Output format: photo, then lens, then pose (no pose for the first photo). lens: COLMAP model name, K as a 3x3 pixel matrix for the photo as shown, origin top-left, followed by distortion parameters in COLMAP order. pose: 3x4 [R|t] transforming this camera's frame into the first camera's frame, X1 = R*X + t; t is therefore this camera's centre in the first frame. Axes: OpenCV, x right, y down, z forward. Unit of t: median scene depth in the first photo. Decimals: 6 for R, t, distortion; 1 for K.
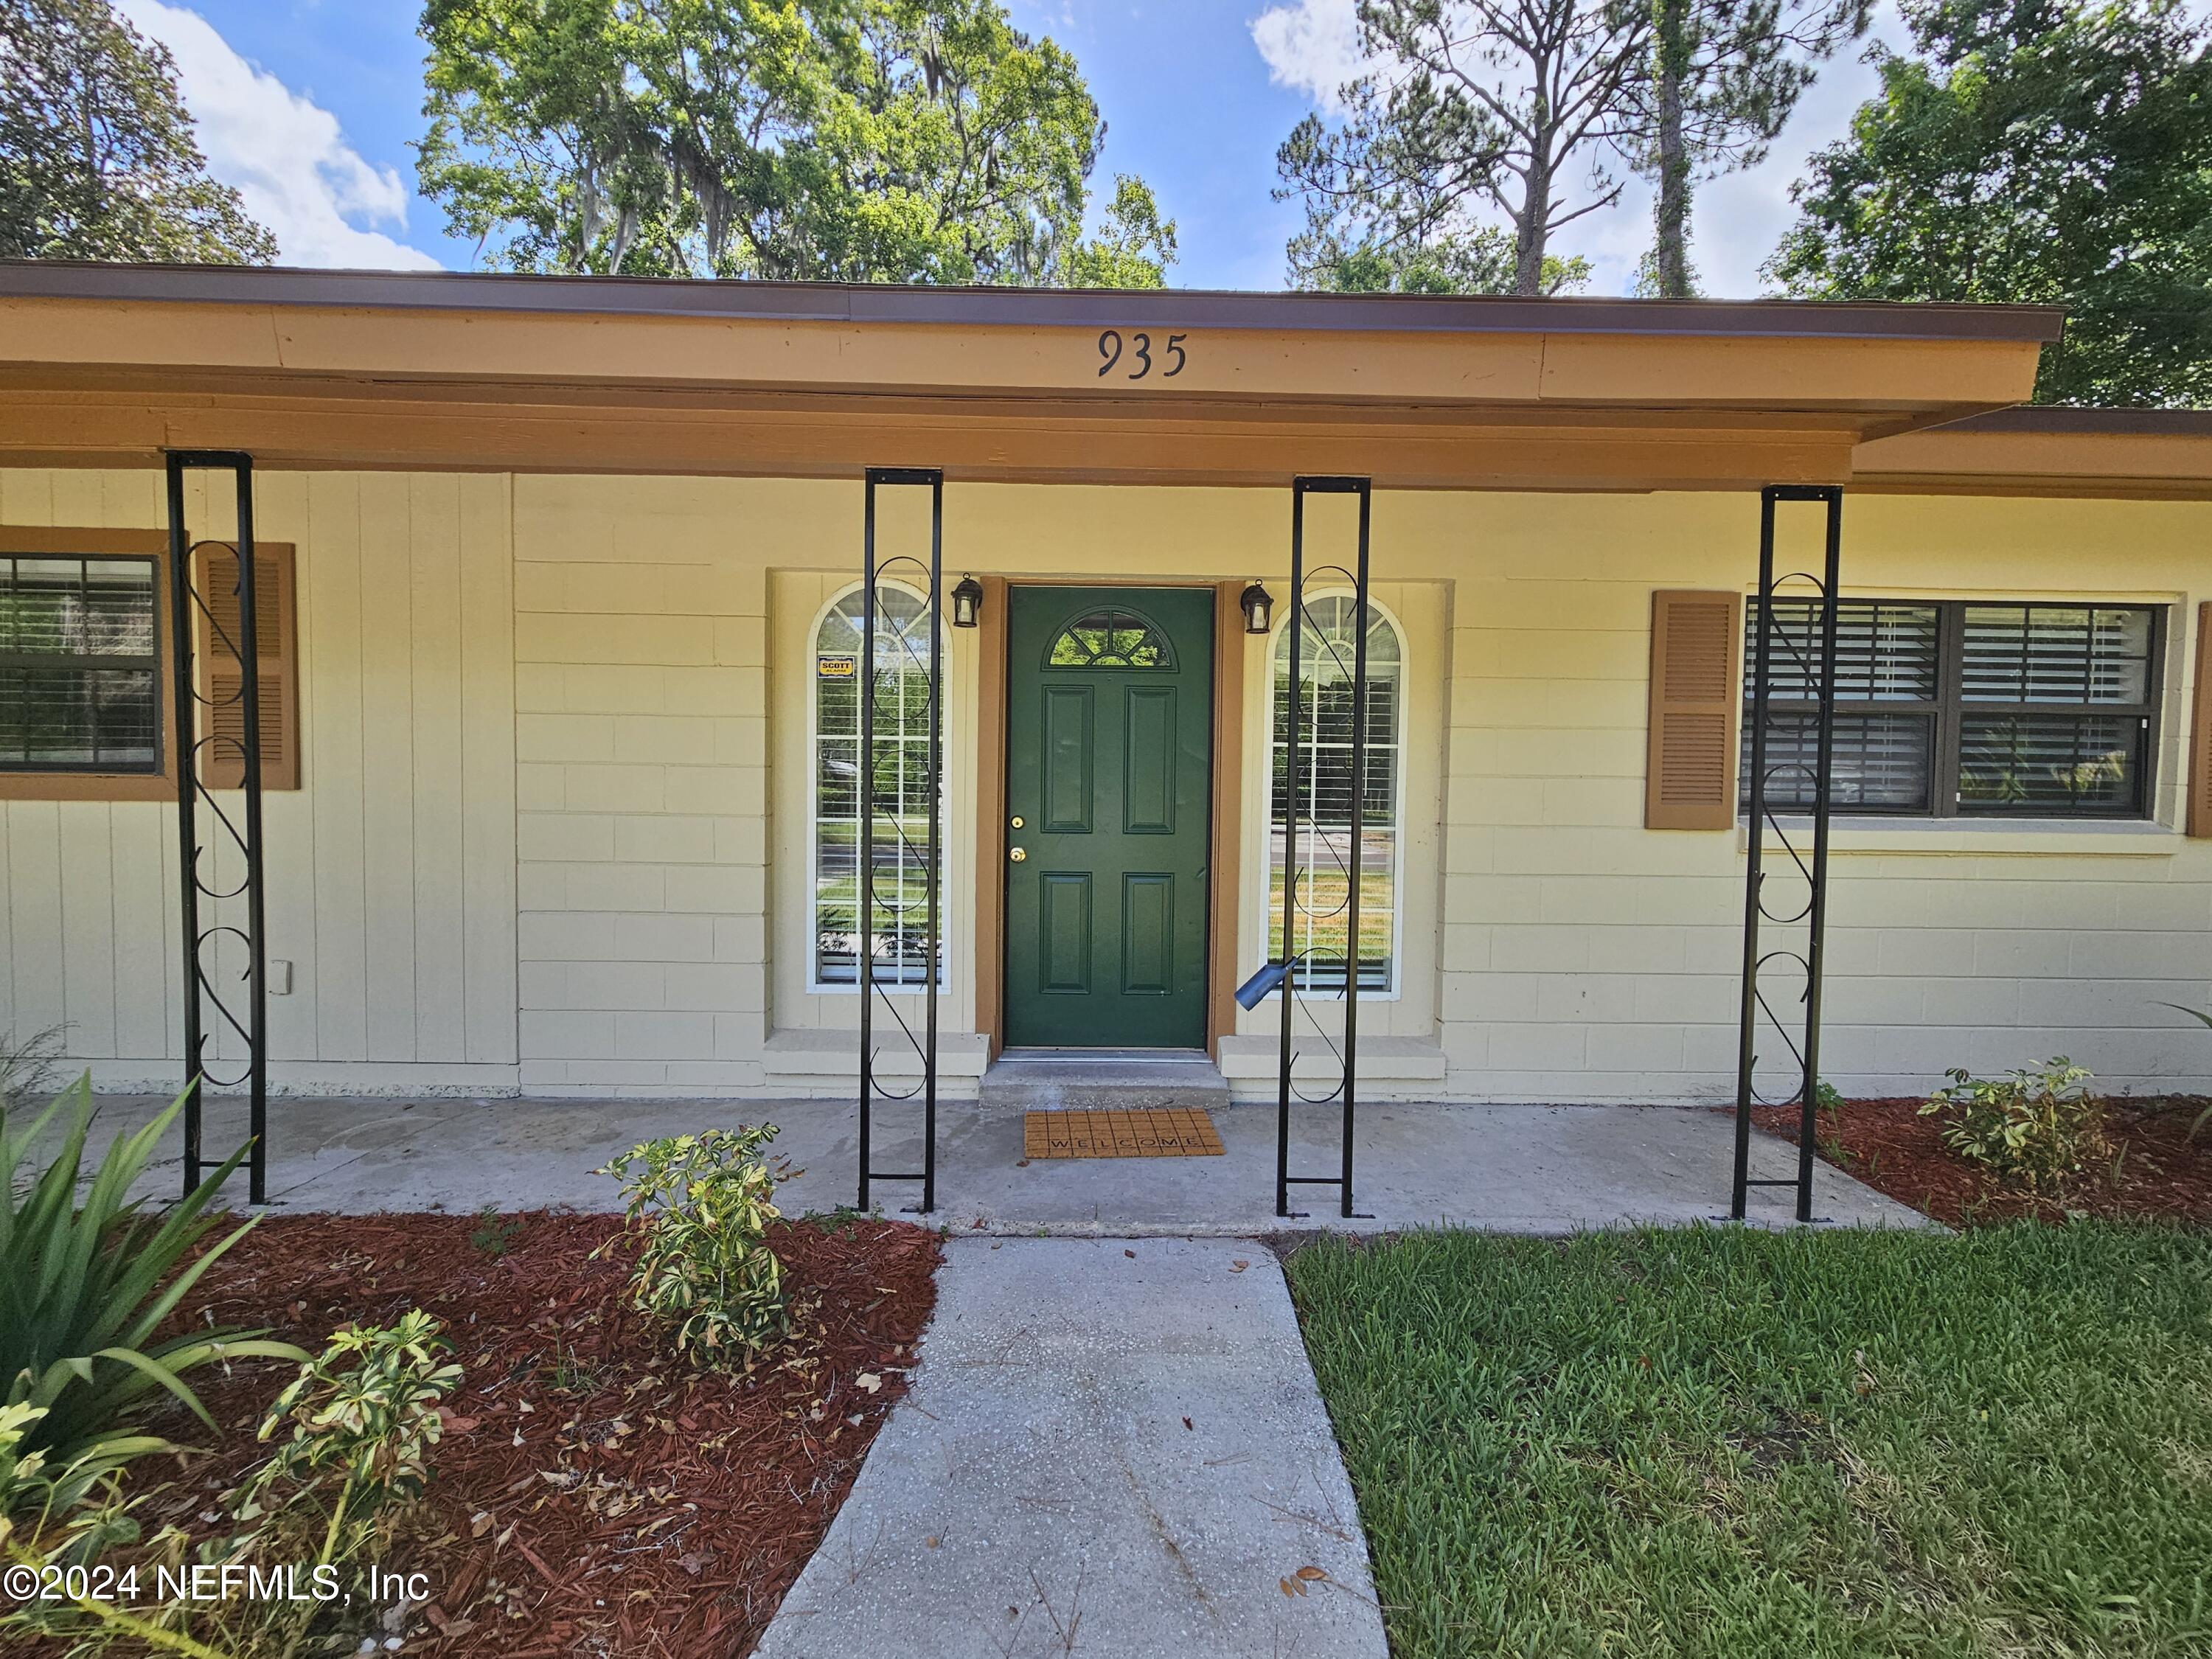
lens RADIAL K [[901.0, 0, 1106.0], [0, 901.0, 829.5], [0, 0, 1]] dist [0.018813, 0.000001]
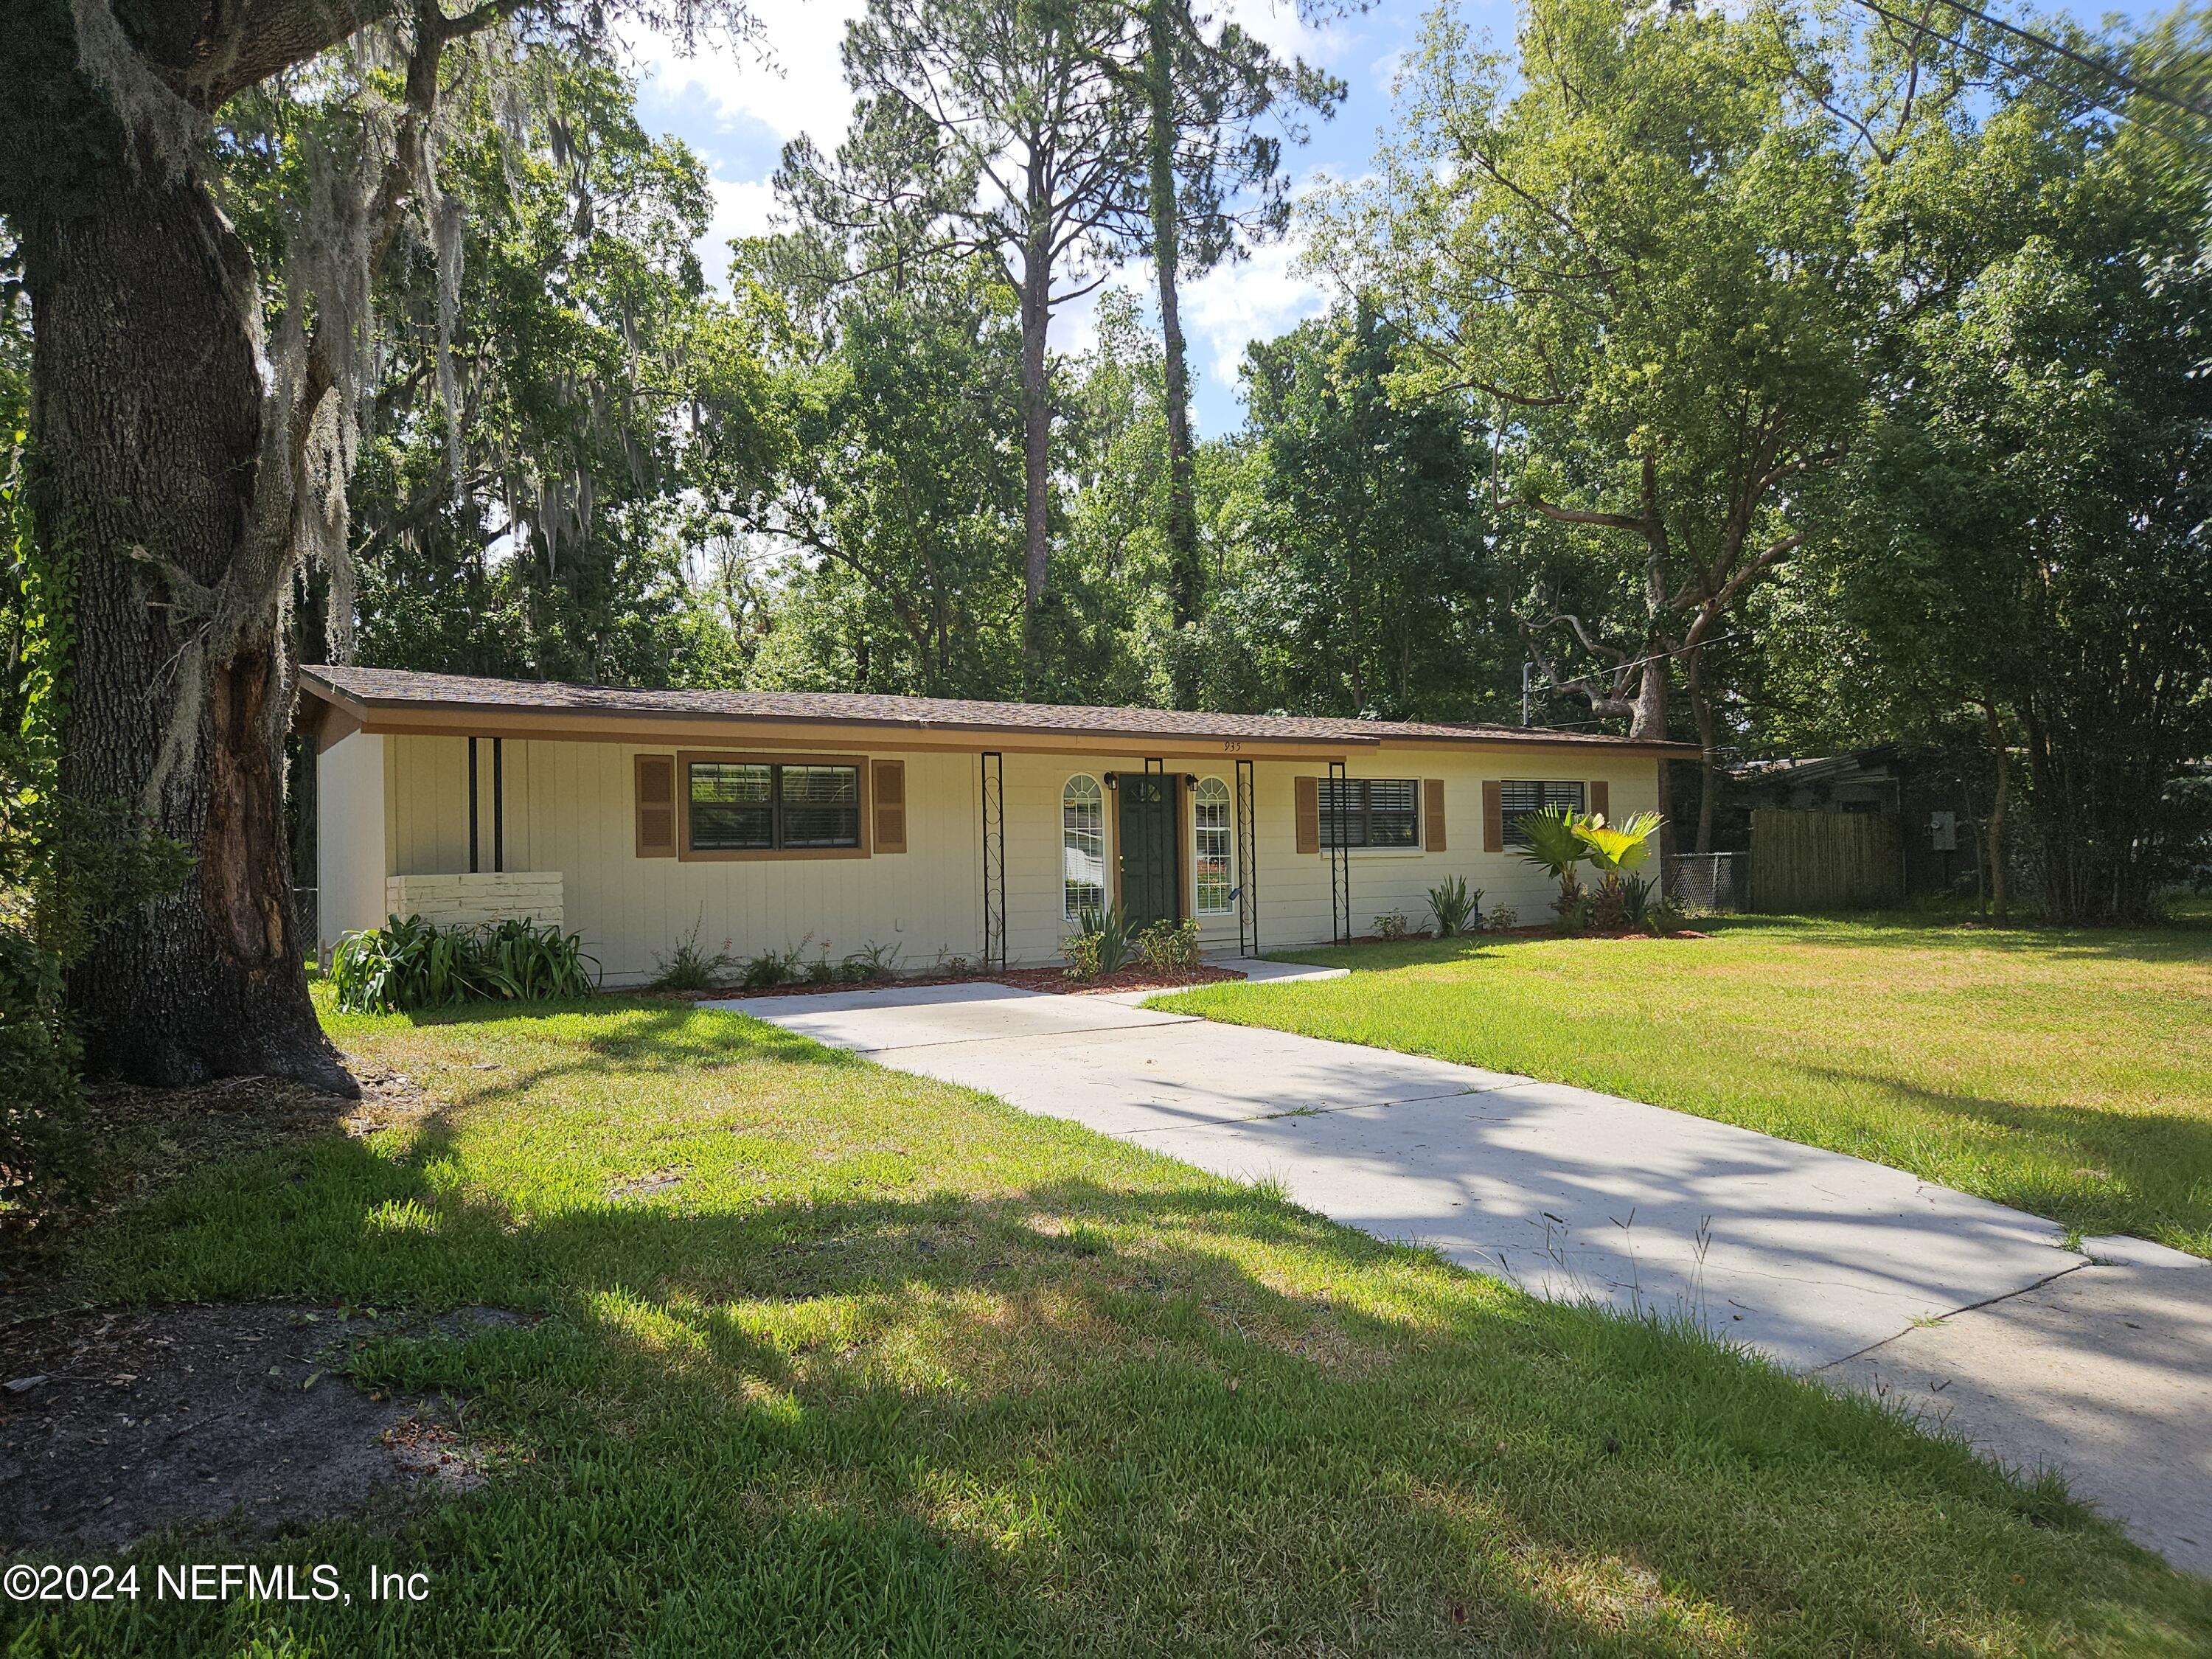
lens RADIAL K [[1486.2, 0, 1097.3], [0, 1486.2, 838.3], [0, 0, 1]] dist [0.102387, -0.083681]
pose [[0.857716, -0.022774, 0.513619, -2.607299], [0.058872, 0.996798, -0.054114, 0.181493], [-0.510742, 0.076652, 0.856310, -2.987651]]
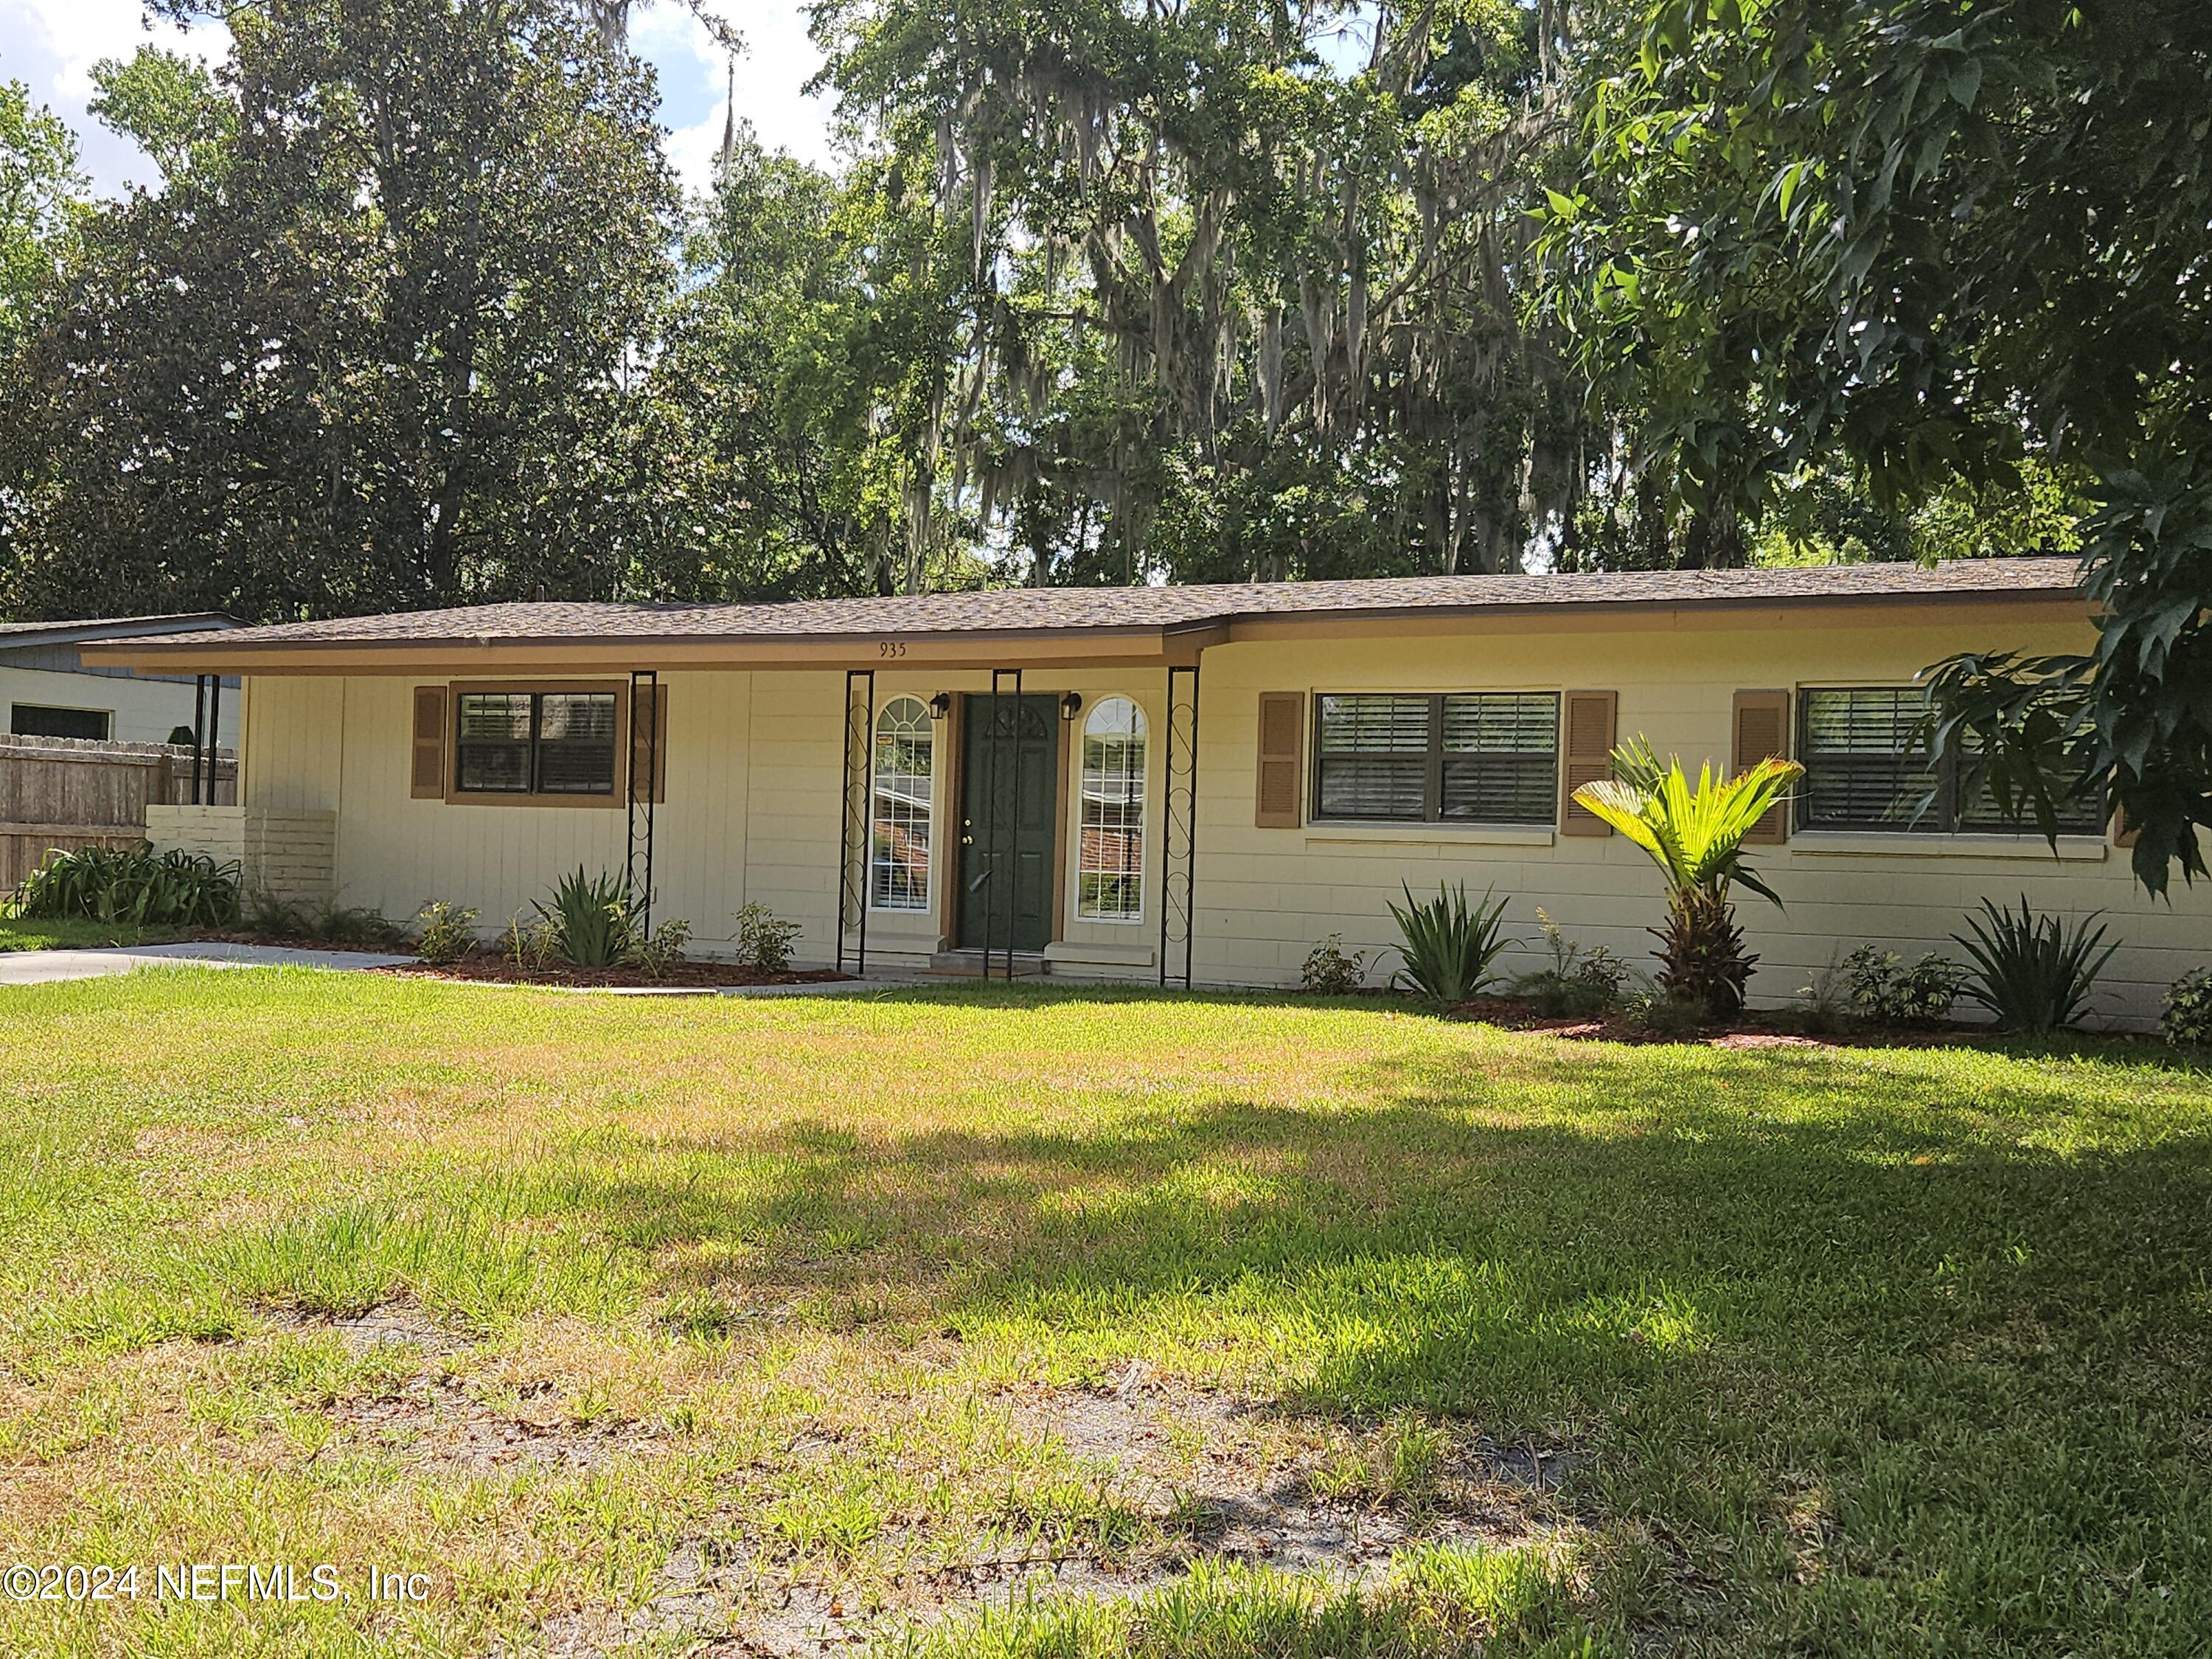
lens RADIAL K [[1921.1, 0, 1106.0], [0, 1921.1, 829.5], [0, 0, 1]] dist [0.068584, -0.001321]
pose [[0.882684, 0.010985, -0.469838, 2.069230], [-0.037594, 0.998173, -0.047291, 0.187041], [0.468460, 0.059406, 0.881485, -2.389718]]
